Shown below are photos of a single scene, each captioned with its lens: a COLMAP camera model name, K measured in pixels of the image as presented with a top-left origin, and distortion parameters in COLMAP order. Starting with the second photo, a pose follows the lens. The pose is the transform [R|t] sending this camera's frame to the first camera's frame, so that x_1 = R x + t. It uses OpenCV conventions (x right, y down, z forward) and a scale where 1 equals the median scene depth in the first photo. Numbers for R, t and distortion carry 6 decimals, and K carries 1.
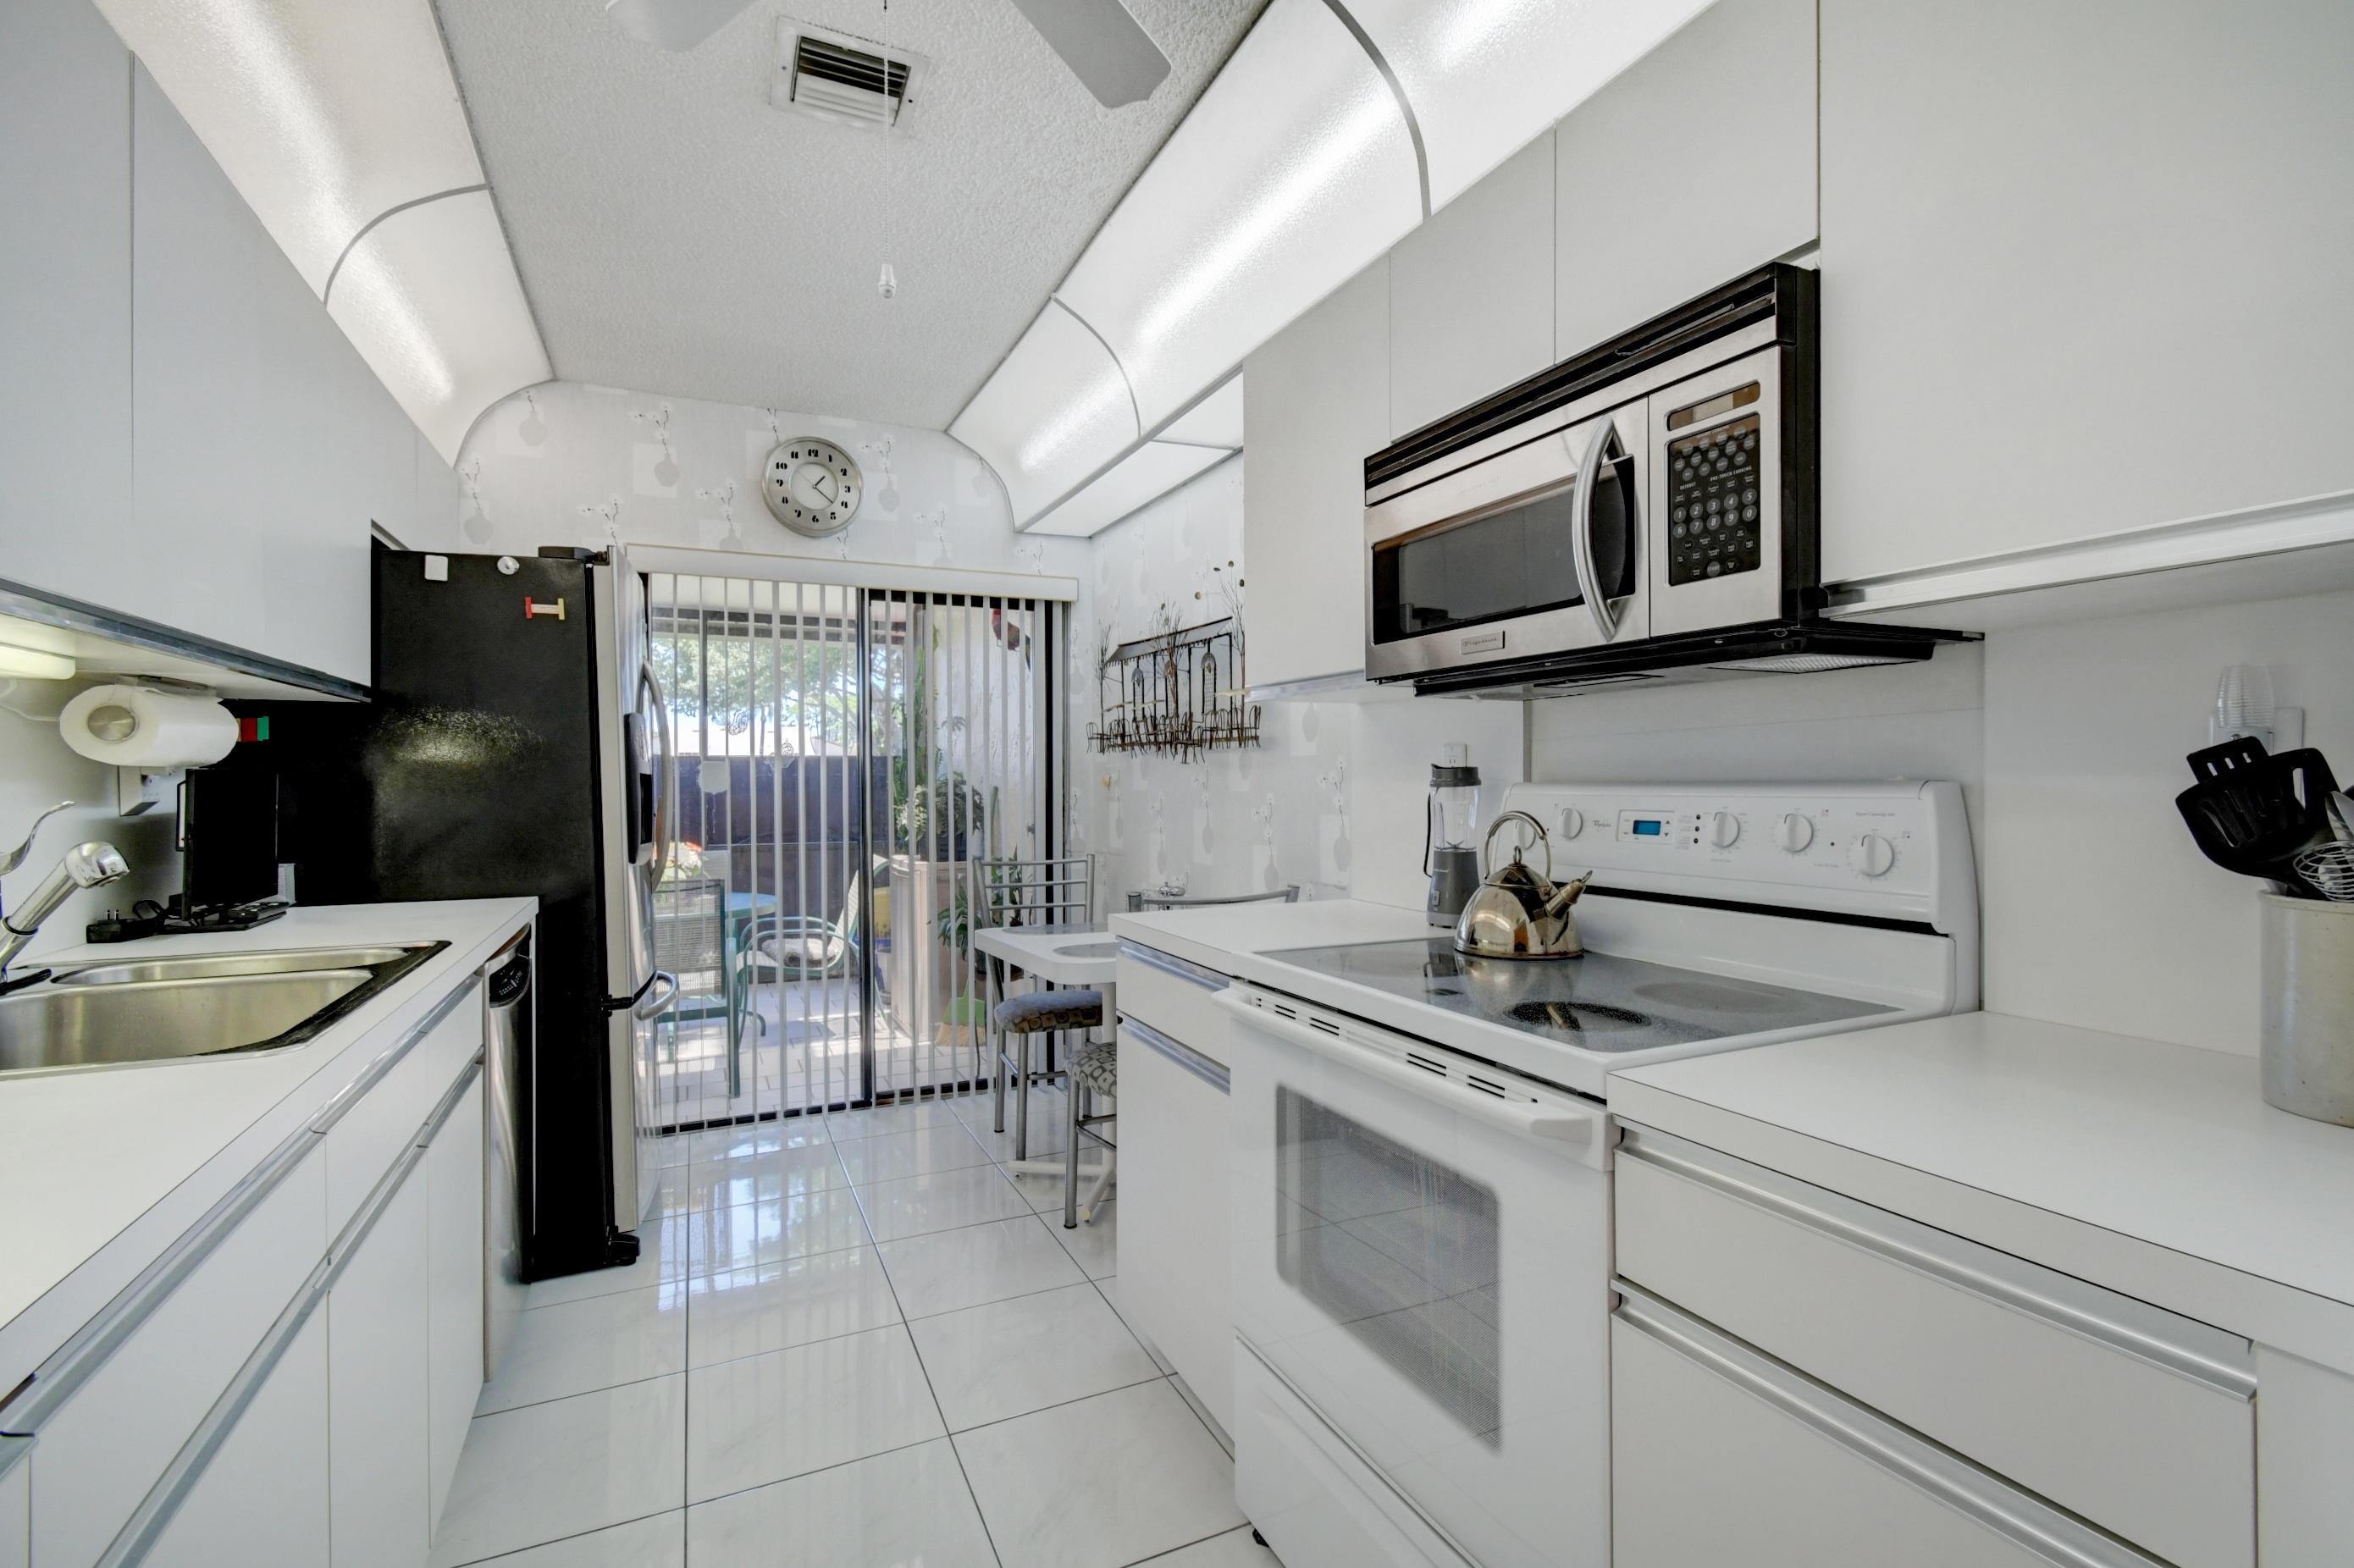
lens RADIAL K [[1040.5, 0, 1173.8], [0, 1040.5, 780.5], [0, 0, 1]] dist [0.010019, -0.000145]
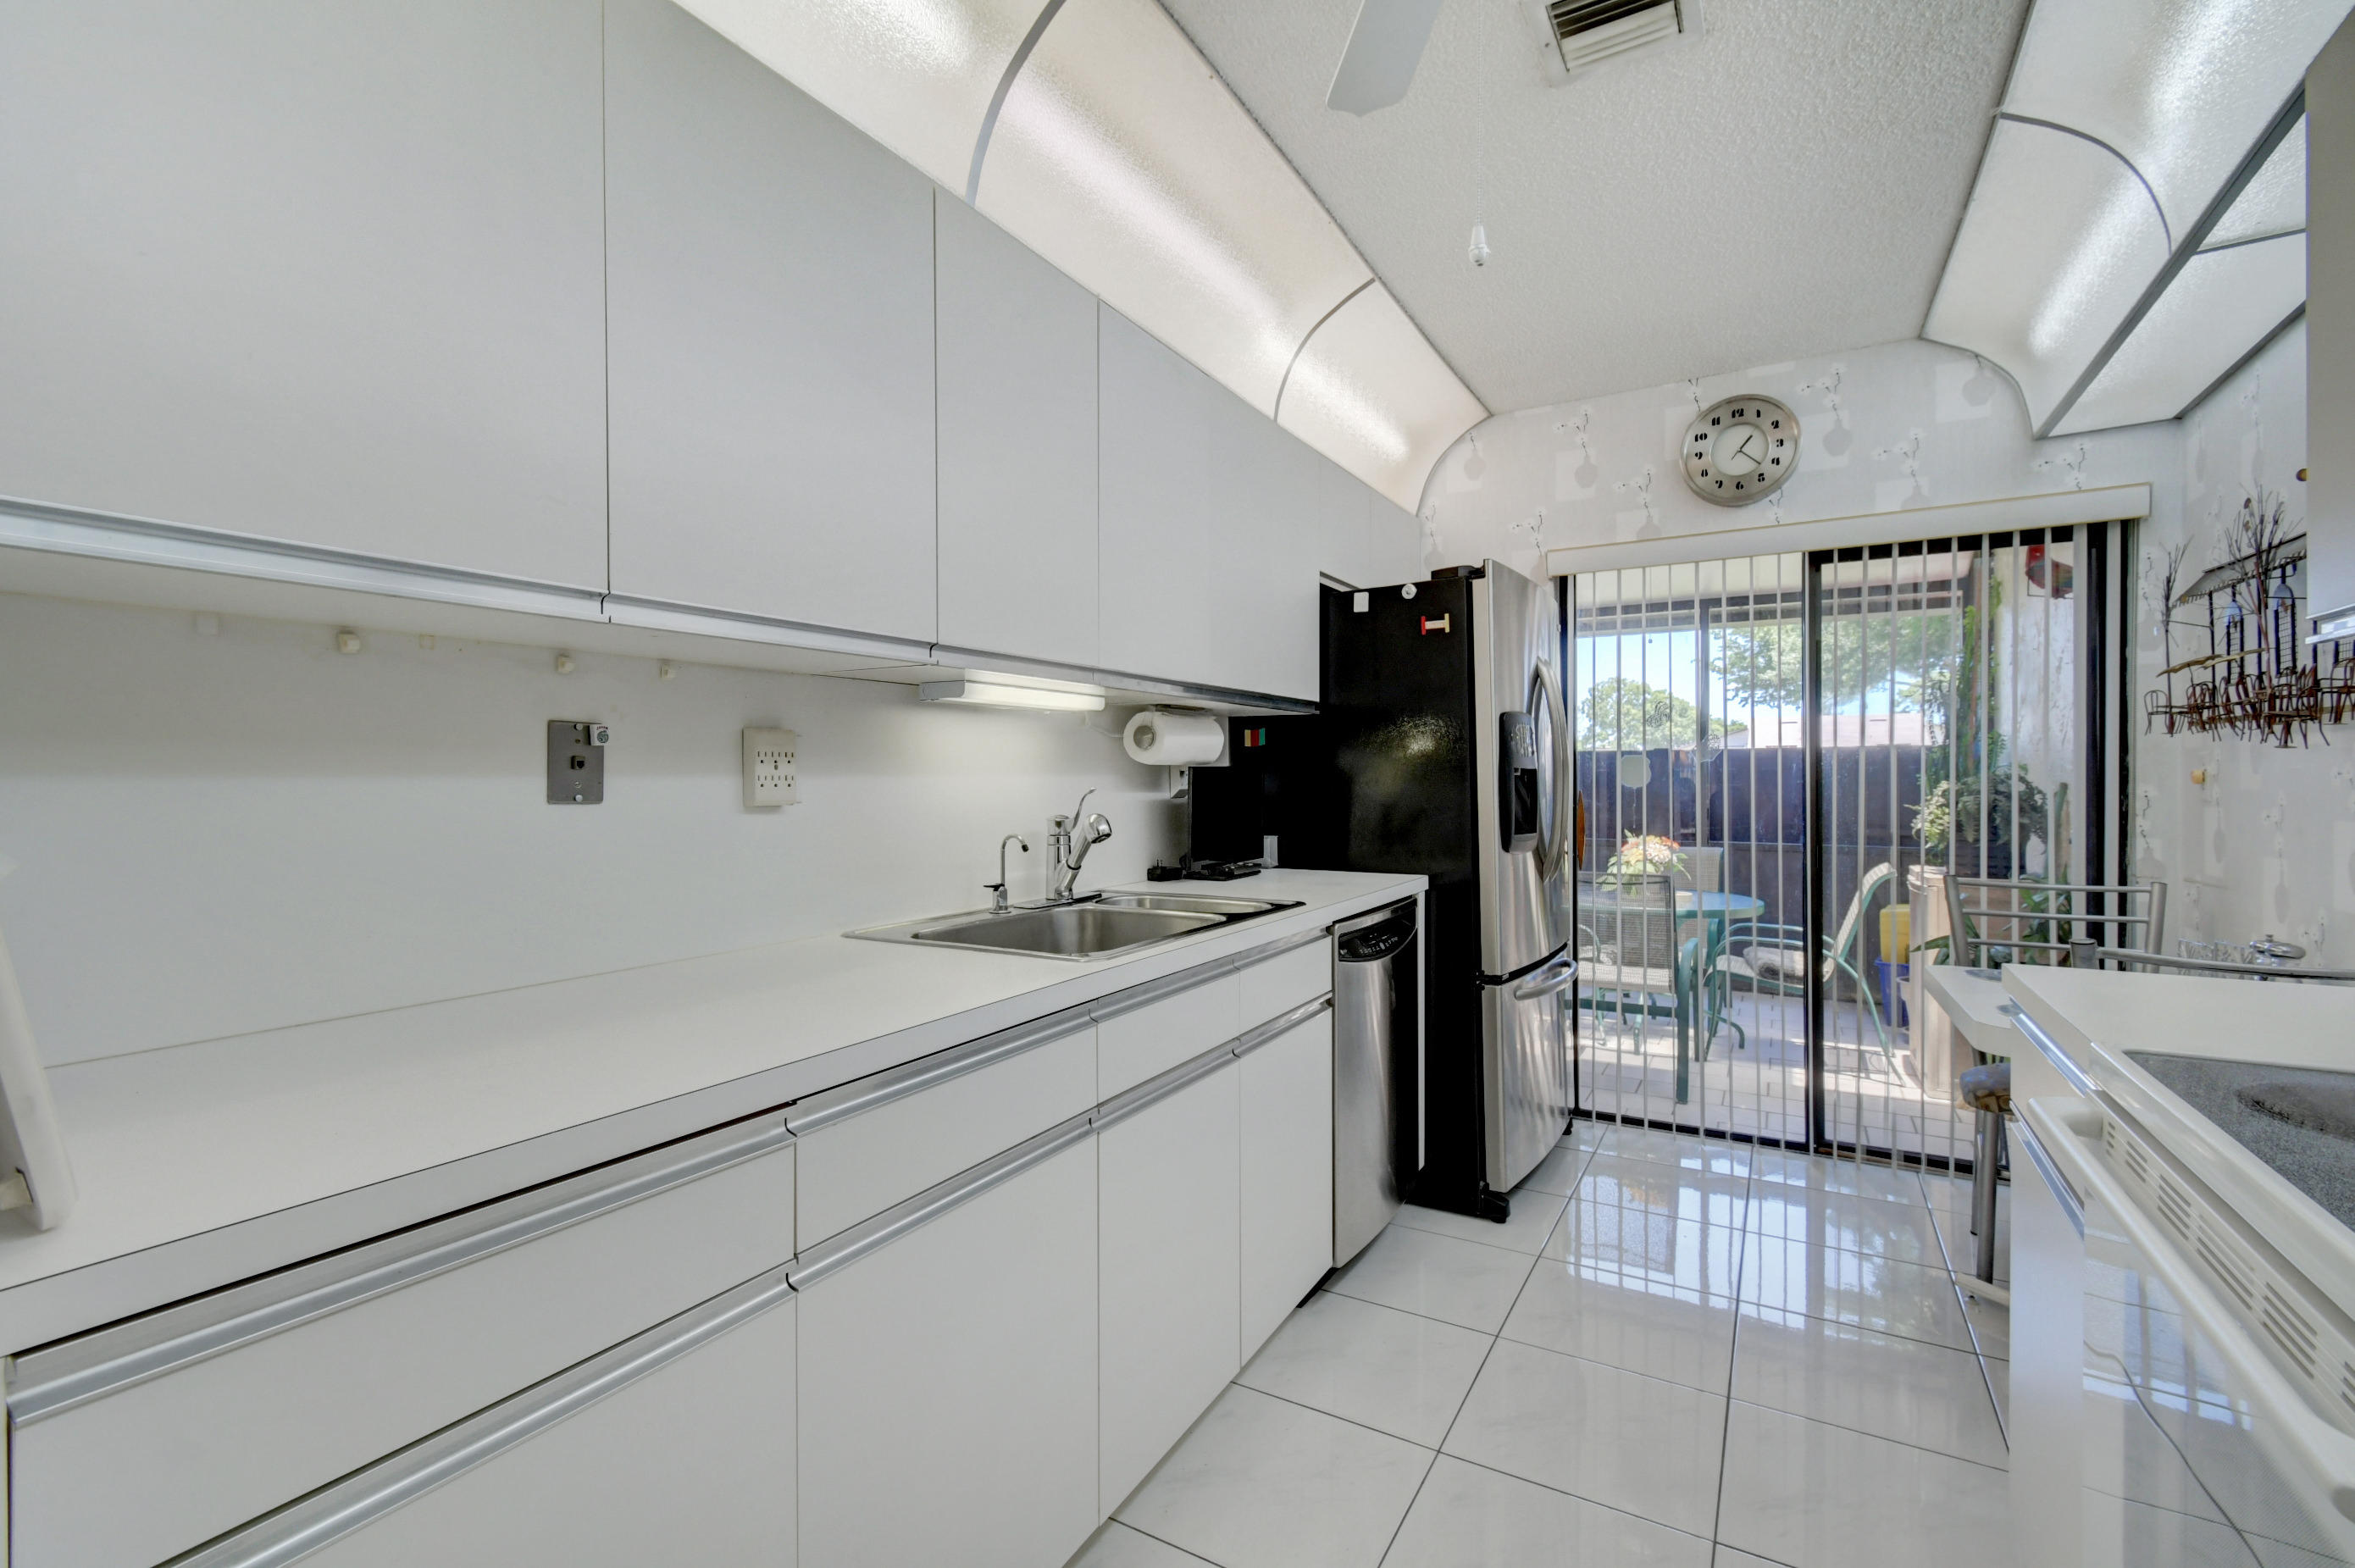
lens RADIAL K [[1041.7, 0, 1179.3], [0, 1041.7, 783.8], [0, 0, 1]] dist [0.008118, -0.001104]
pose [[0.575157, 0.007157, -0.818012, 0.121411], [-0.000112, 0.999962, 0.008670, 0.000021], [0.818043, -0.004895, 0.575136, 0.080164]]
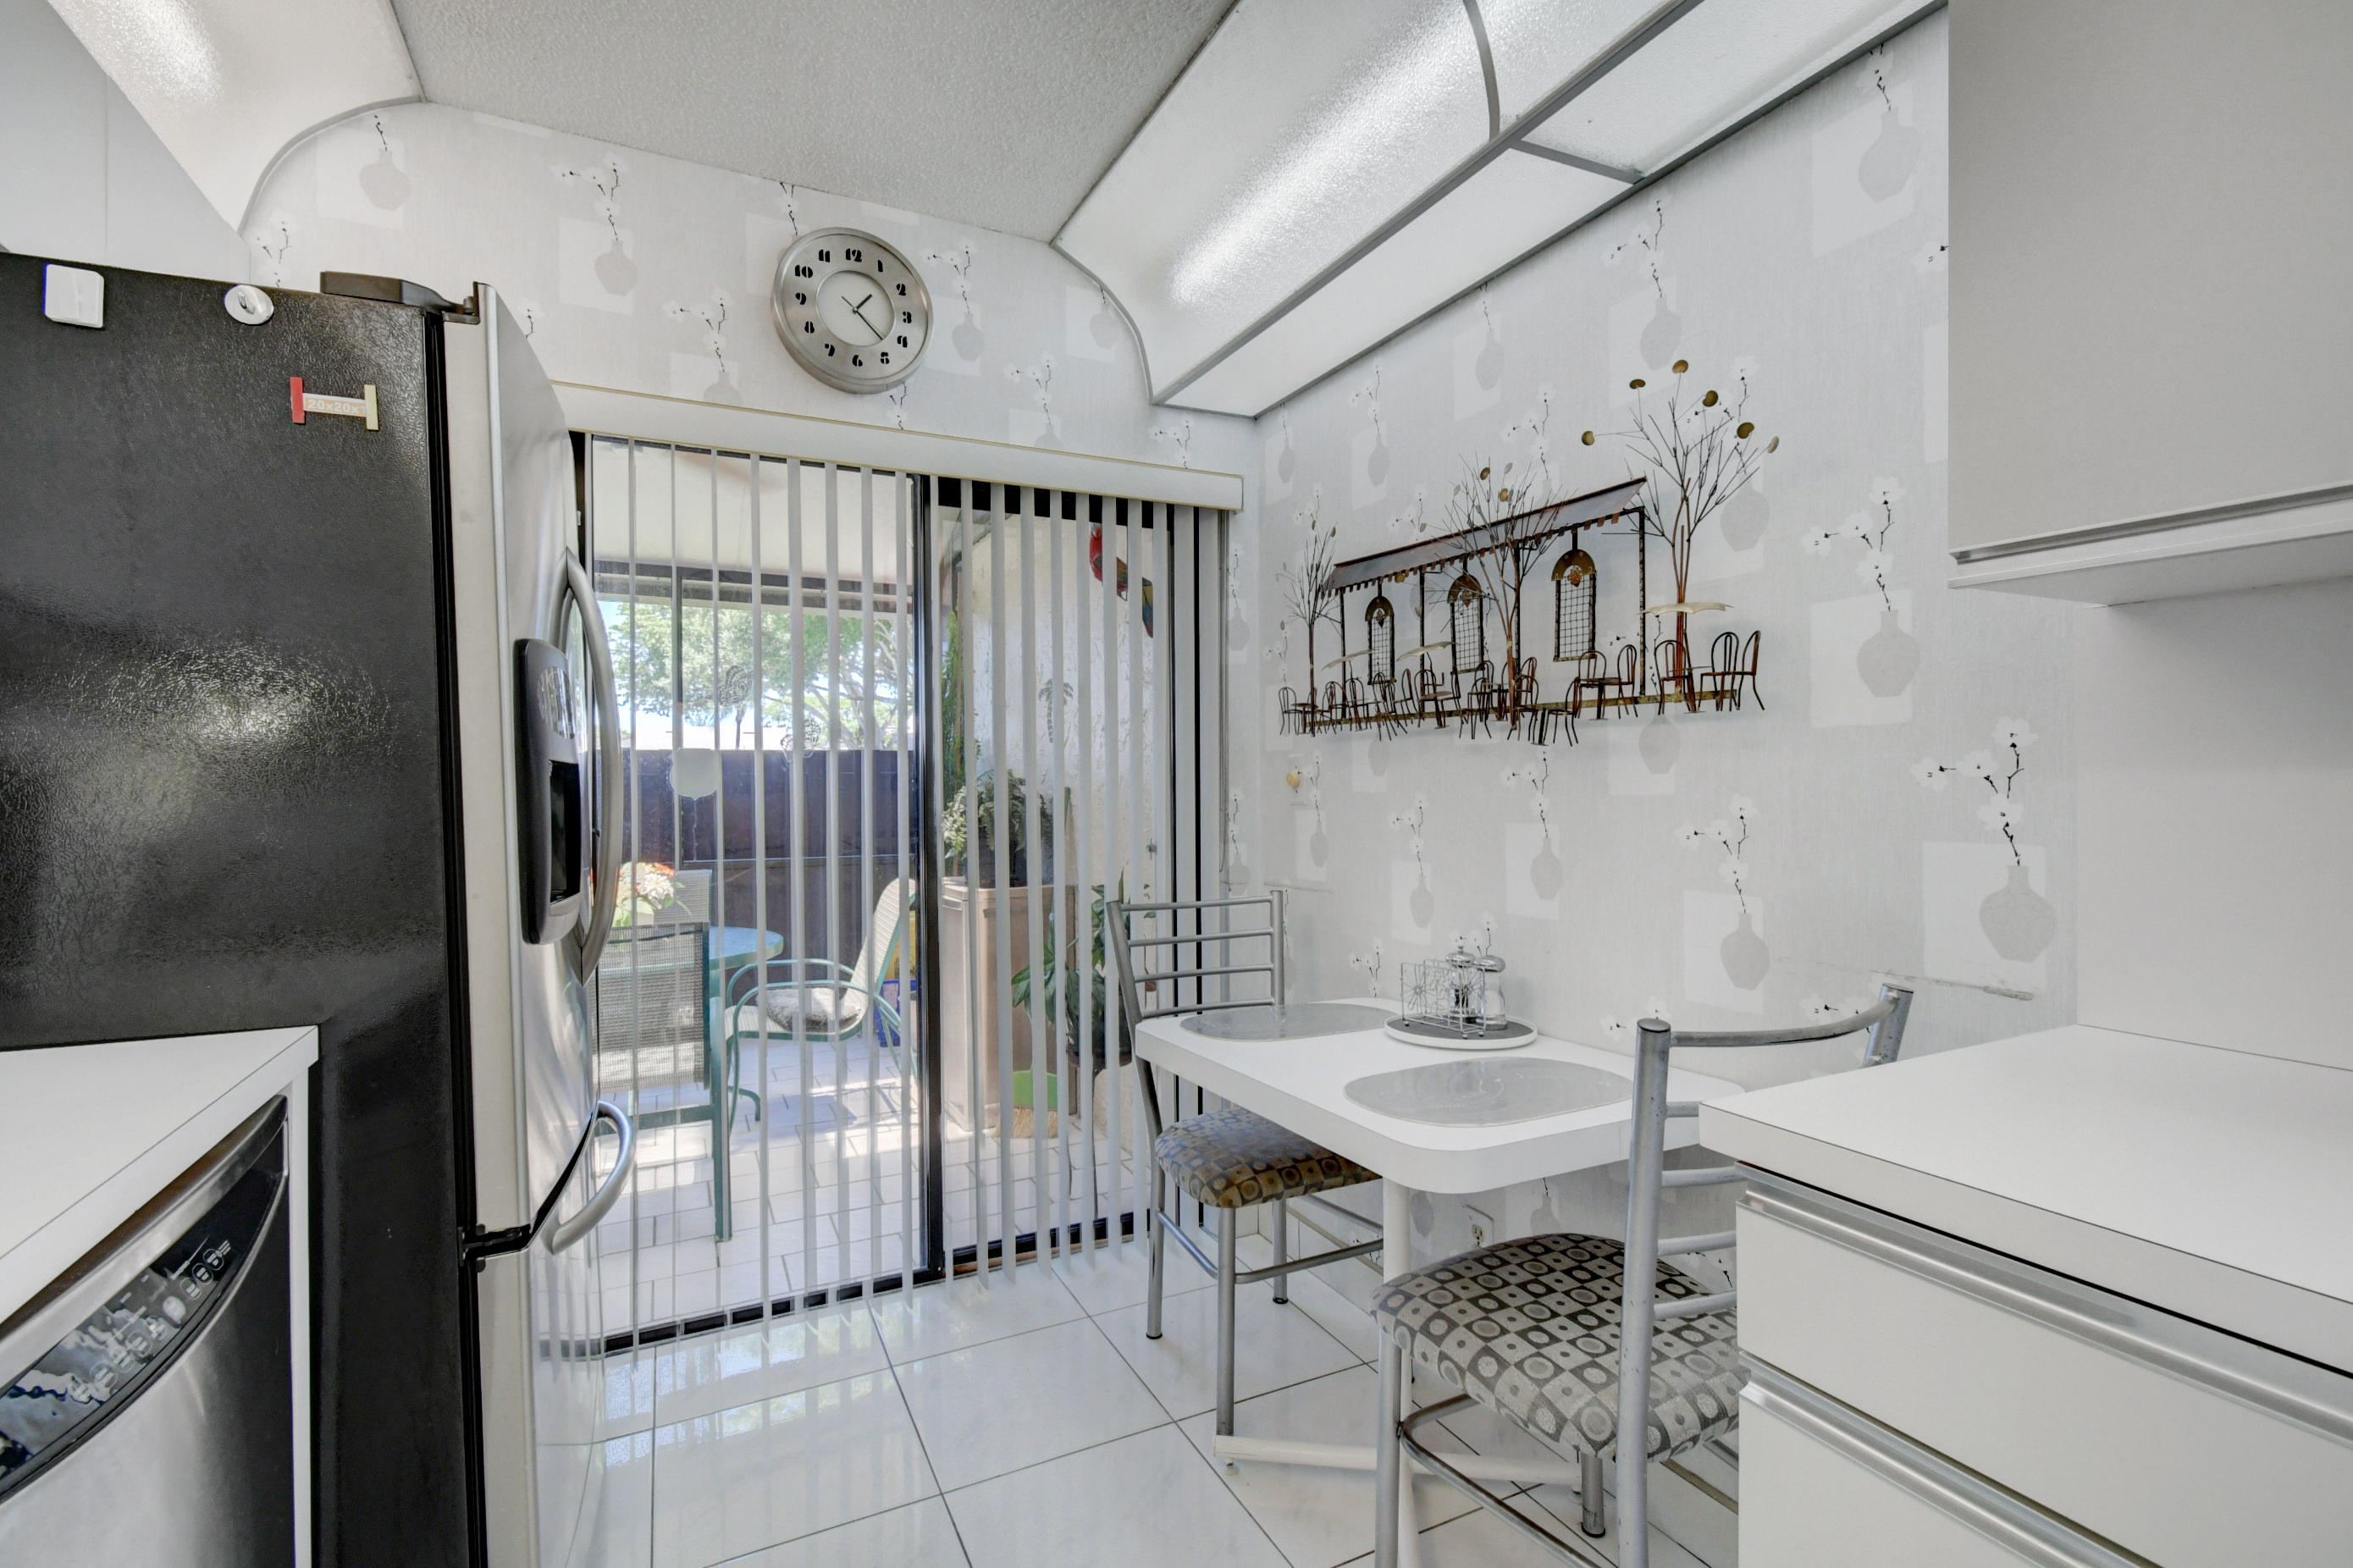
lens RADIAL K [[1040.8, 0, 1178.3], [0, 1040.8, 783.8], [0, 0, 1]] dist [0.008118, -0.001104]
pose [[0.999705, -0.000322, 0.024287, -0.167824], [0.000250, 0.999996, 0.002953, 0.002228], [-0.024288, -0.002946, 0.999701, 0.370721]]
